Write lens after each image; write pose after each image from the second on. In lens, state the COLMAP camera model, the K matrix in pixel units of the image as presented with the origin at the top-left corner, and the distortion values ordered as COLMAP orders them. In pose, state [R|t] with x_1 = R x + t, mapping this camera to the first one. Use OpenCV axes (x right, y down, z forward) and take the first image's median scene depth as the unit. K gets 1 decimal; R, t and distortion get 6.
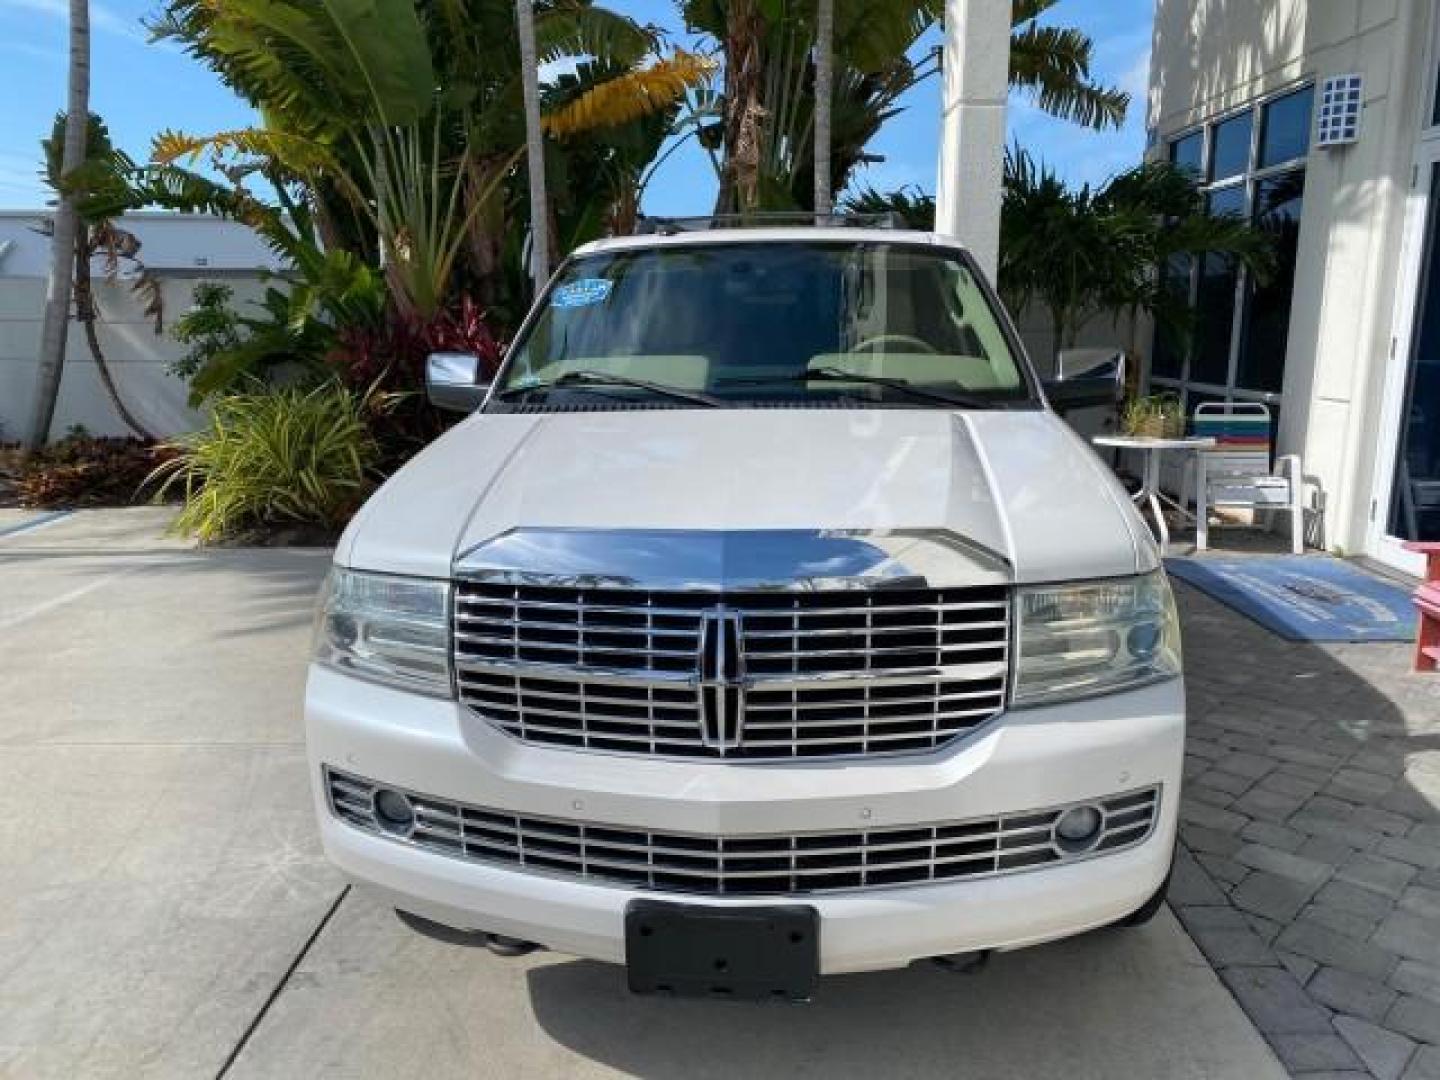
lens RADIAL K [[1118.6, 0, 717.5], [0, 1118.6, 532.5], [0, 0, 1]] dist [0.027735, -0.022819]
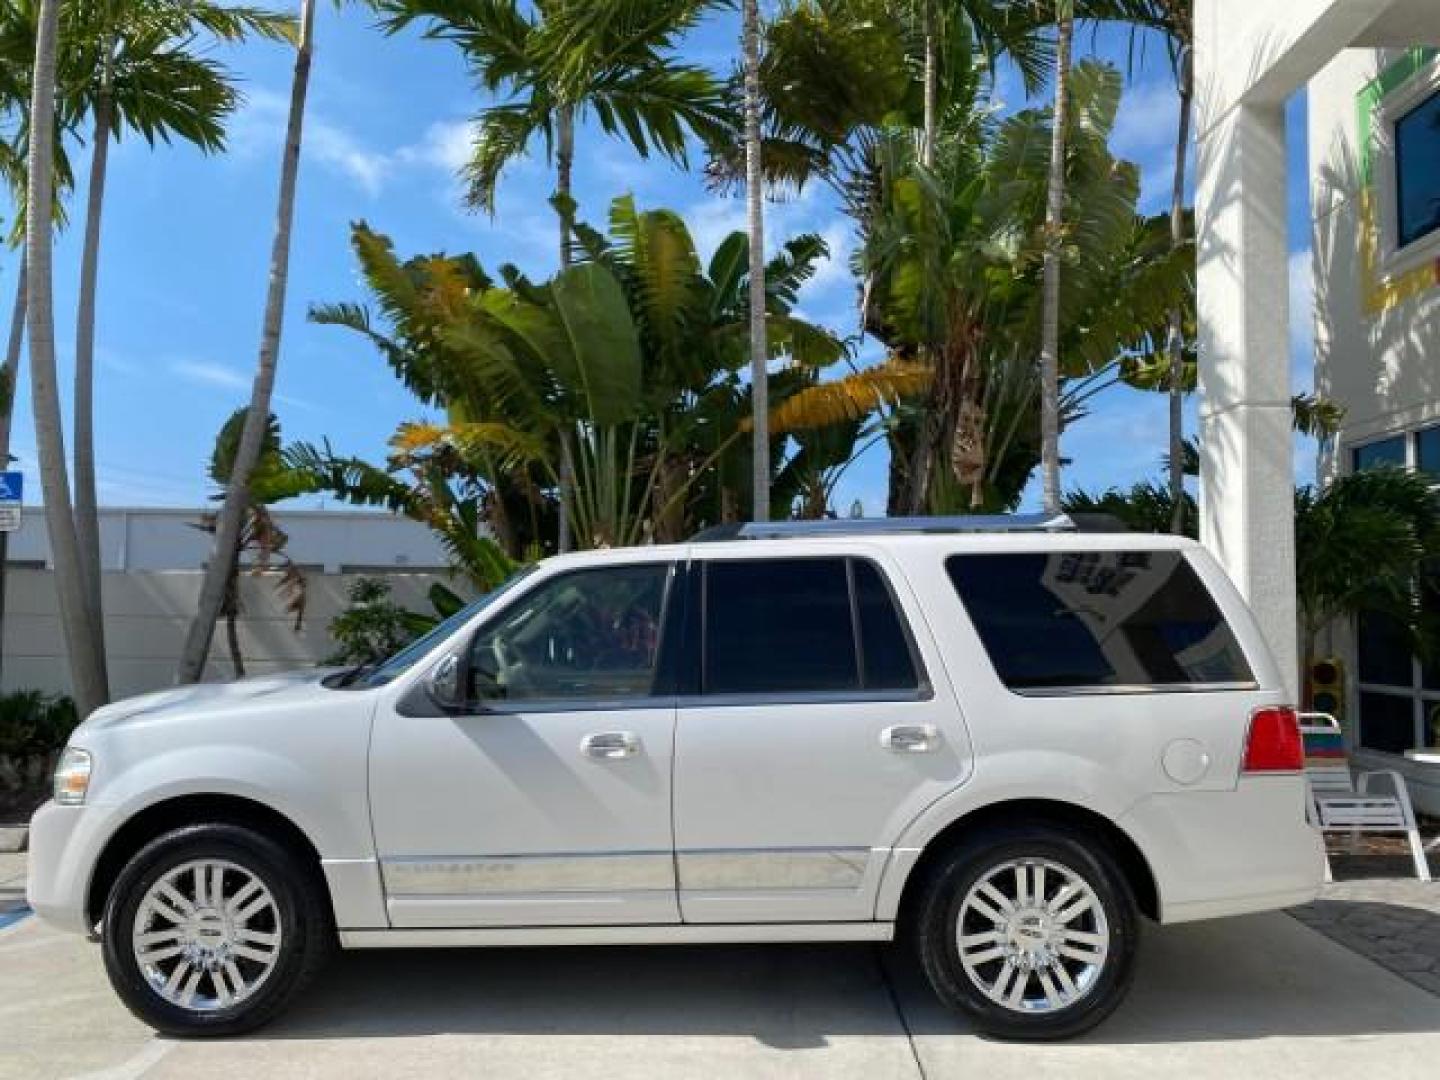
lens RADIAL K [[1118.6, 0, 718.6], [0, 1118.6, 541.7], [0, 0, 1]] dist [0.027735, -0.022819]
pose [[0.999804, 0.008437, 0.017920, -0.509233], [-0.003672, 0.968008, -0.250893, -0.043389], [-0.019464, 0.250778, 0.967849, 0.192519]]
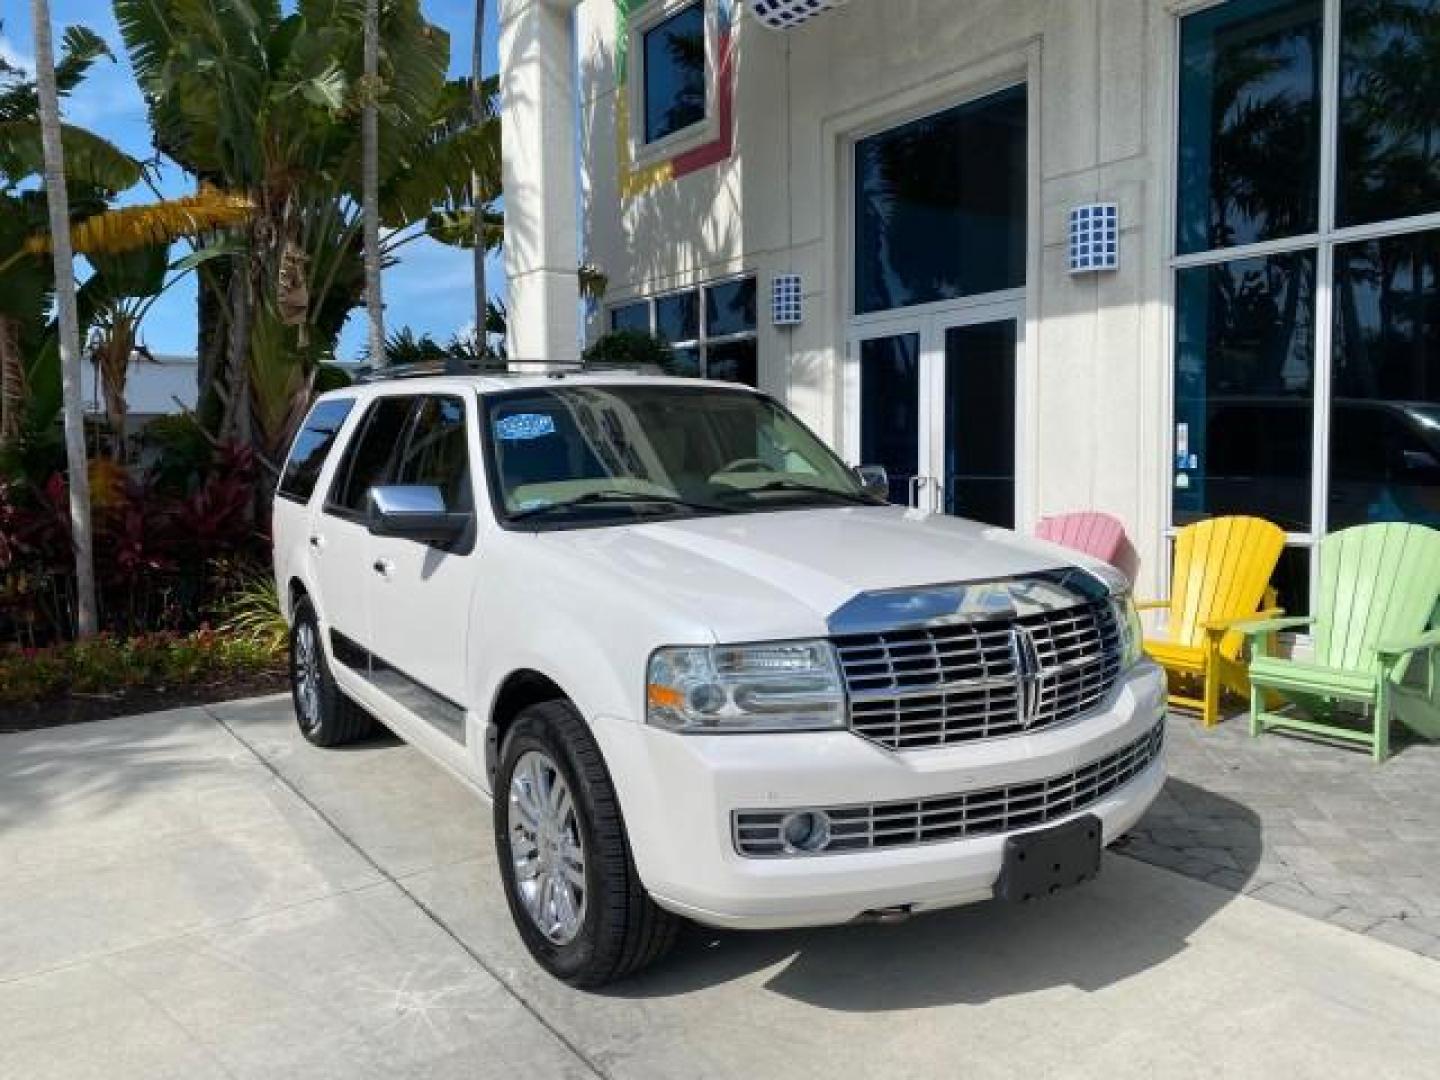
lens RADIAL K [[1118.6, 0, 709.4], [0, 1118.6, 548.2], [0, 0, 1]] dist [0.027735, -0.022819]
pose [[0.802048, -0.063028, 0.593925, -0.704534], [0.128095, 0.989429, -0.067983, 0.006858], [-0.583361, 0.130604, 0.801643, 0.017046]]
